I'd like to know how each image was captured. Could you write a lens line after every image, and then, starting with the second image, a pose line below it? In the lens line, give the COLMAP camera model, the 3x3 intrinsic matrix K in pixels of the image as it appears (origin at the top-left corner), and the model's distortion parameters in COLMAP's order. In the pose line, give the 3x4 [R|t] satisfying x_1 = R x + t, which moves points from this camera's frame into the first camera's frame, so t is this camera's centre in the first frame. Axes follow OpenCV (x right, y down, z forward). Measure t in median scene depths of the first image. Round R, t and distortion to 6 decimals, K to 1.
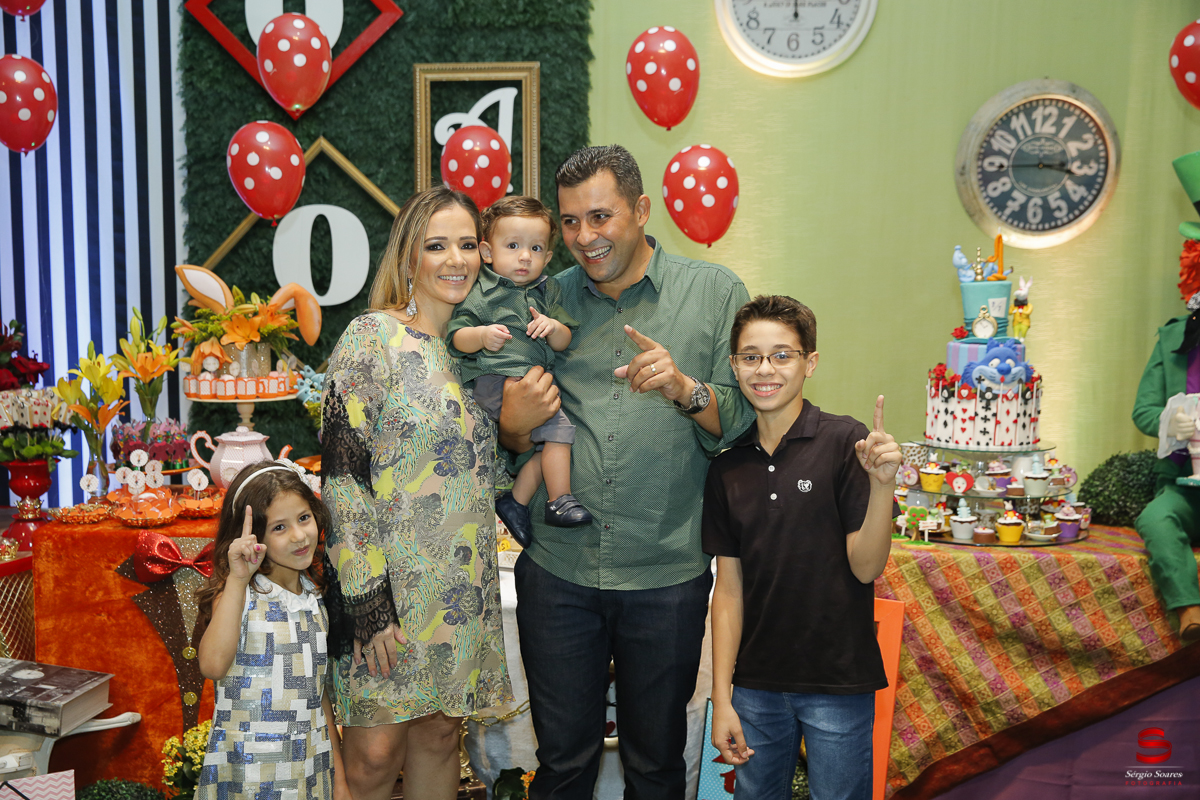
lens RADIAL K [[1510.5, 0, 600.9], [0, 1510.5, 399.9], [0, 0, 1]] dist [0.088421, 0.000000]
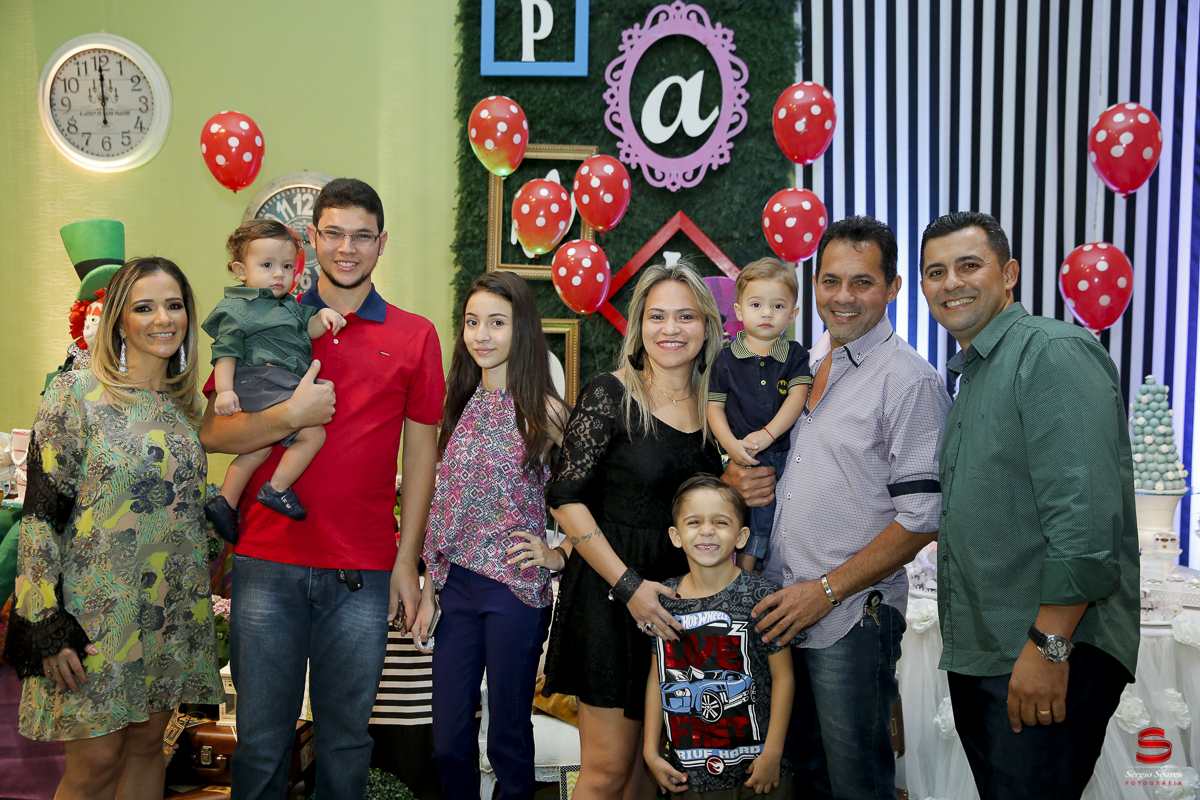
lens RADIAL K [[1223.2, 0, 598.1], [0, 1223.2, 393.9], [0, 0, 1]] dist [0.036831, 0.000000]
pose [[0.995787, -0.006896, -0.091440, 0.614810], [0.003788, 0.999410, -0.034123, 0.001338], [0.091622, 0.033632, 0.995226, 0.055492]]
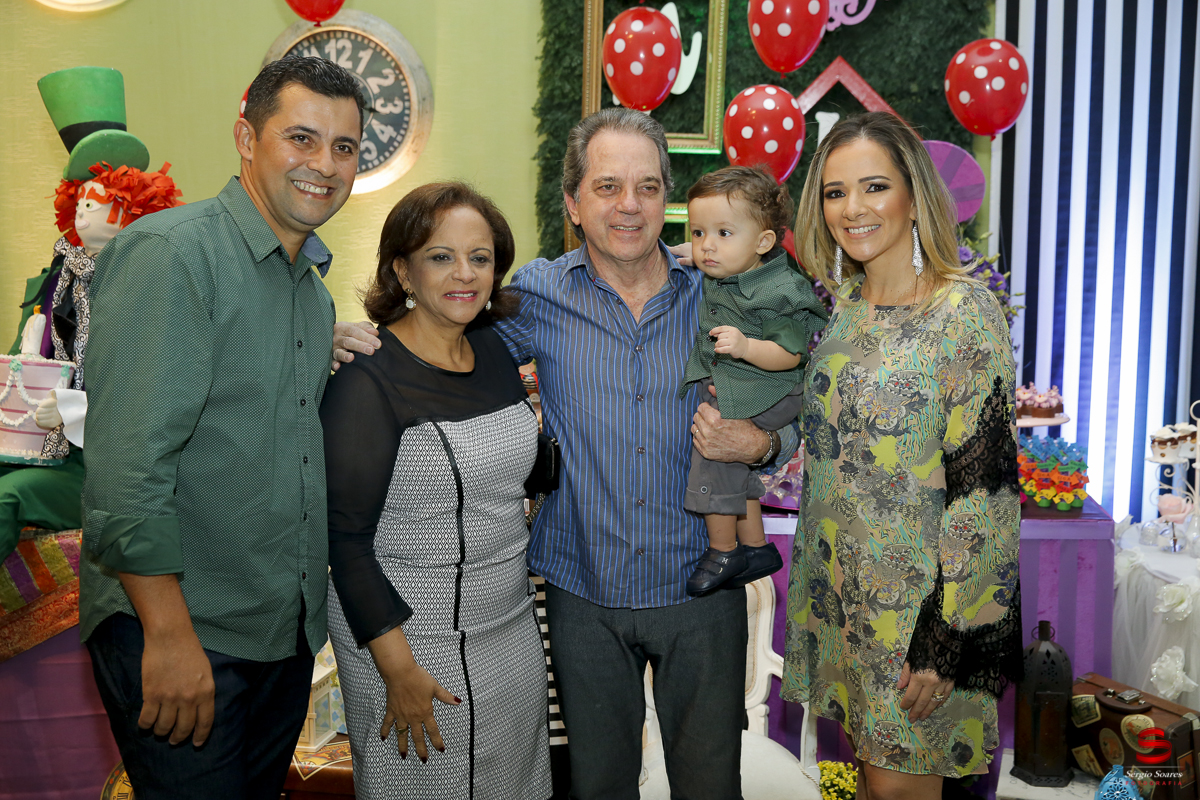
lens RADIAL K [[1477.4, 0, 600.6], [0, 1477.4, 391.6], [0, 0, 1]] dist [0.084111, 0.000000]
pose [[0.992647, -0.004358, -0.120963, 0.557956], [0.007737, 0.999592, 0.027479, -0.002937], [0.120794, -0.028213, 0.992277, 0.121760]]
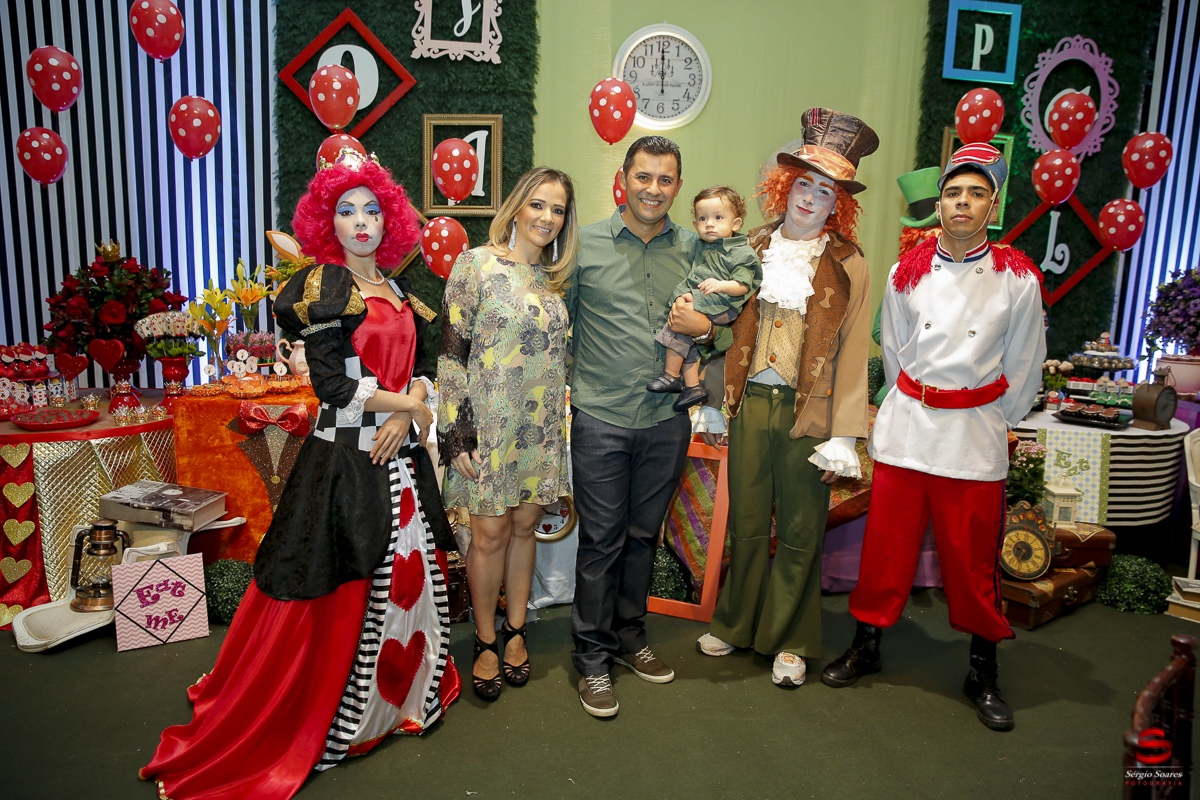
lens RADIAL K [[864.0, 0, 600.2], [0, 864.0, 403.4], [0, 0, 1]] dist [-0.089998, 0.073292]
pose [[0.996715, 0.006562, 0.080725, -0.008700], [-0.011966, 0.997705, 0.066646, 0.018203], [-0.080102, -0.067393, 0.994506, 0.079650]]
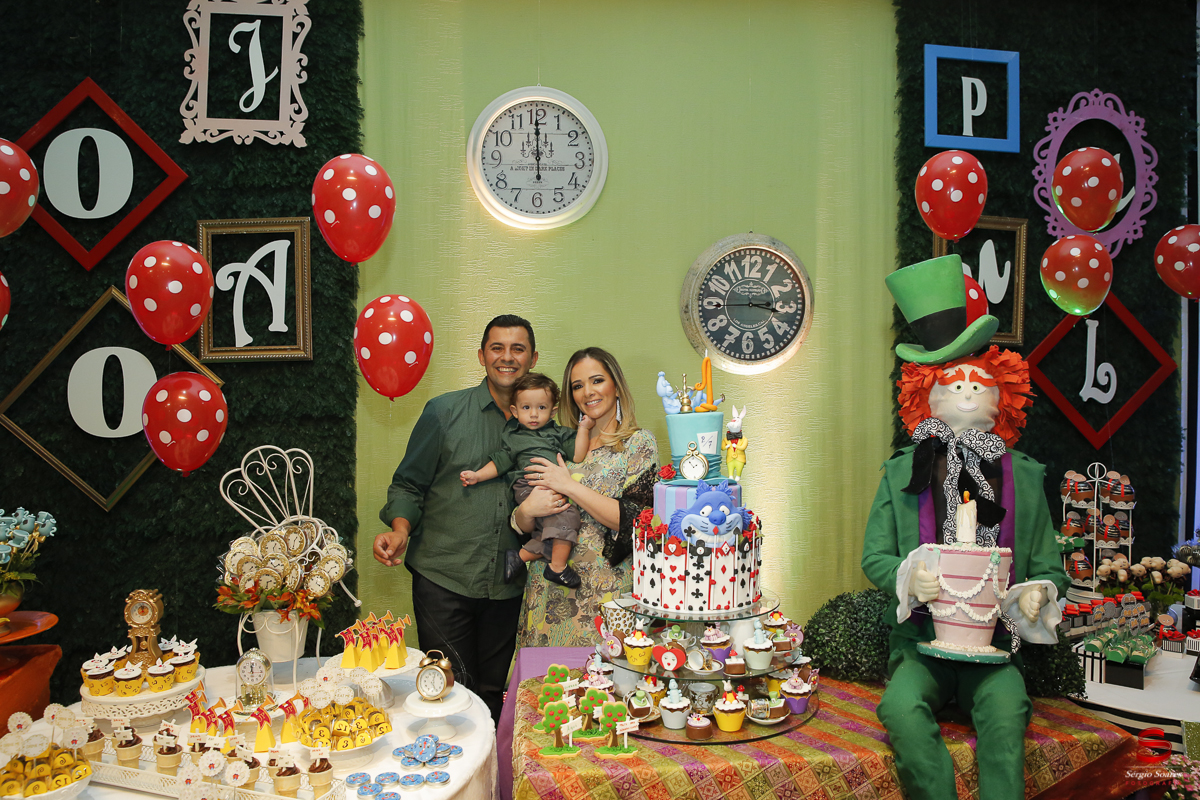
lens RADIAL K [[851.3, 0, 602.8], [0, 851.3, 396.3], [0, 0, 1]] dist [-0.096994, 0.066021]
pose [[0.994571, -0.019605, 0.102201, 0.108250], [0.027686, 0.996548, -0.078260, -0.036010], [-0.100313, 0.080665, 0.991681, 0.373131]]
